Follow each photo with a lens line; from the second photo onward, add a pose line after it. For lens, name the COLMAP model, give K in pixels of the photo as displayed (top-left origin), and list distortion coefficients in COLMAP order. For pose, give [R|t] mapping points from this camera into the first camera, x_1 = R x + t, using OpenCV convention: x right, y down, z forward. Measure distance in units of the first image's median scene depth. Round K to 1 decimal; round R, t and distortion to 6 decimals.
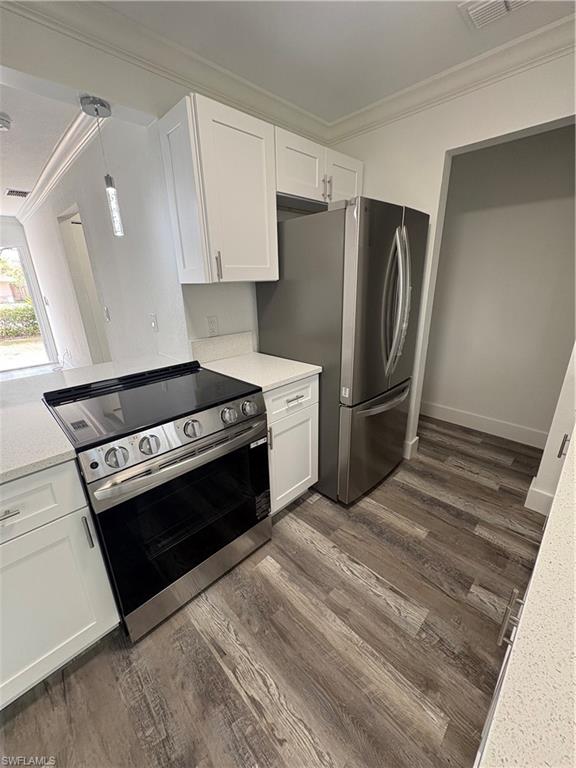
lens RADIAL K [[307.3, 0, 290.4], [0, 307.3, 382.7], [0, 0, 1]] dist [0.005595, -0.000928]
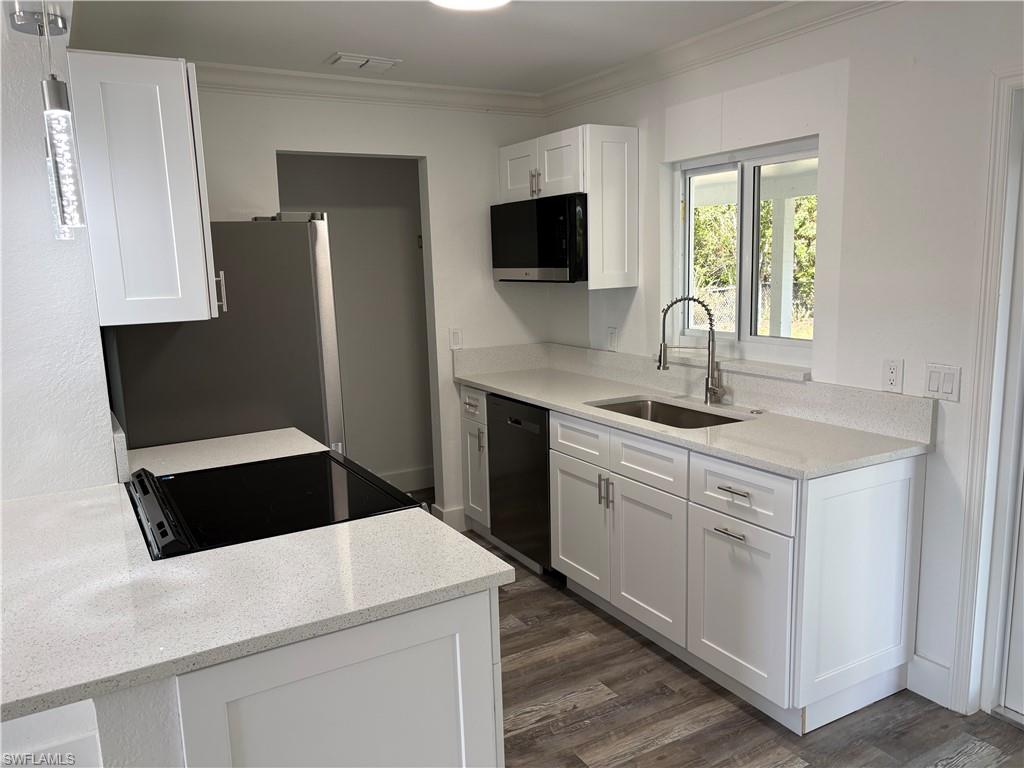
lens RADIAL K [[771.5, 0, 513.6], [0, 771.5, 389.1], [0, 0, 1]] dist [0.031058, -0.002454]
pose [[0.255360, -0.144927, 0.955922, -1.505382], [0.333863, 0.941103, 0.053494, -0.064754], [-0.907374, 0.305487, 0.288706, 0.040044]]
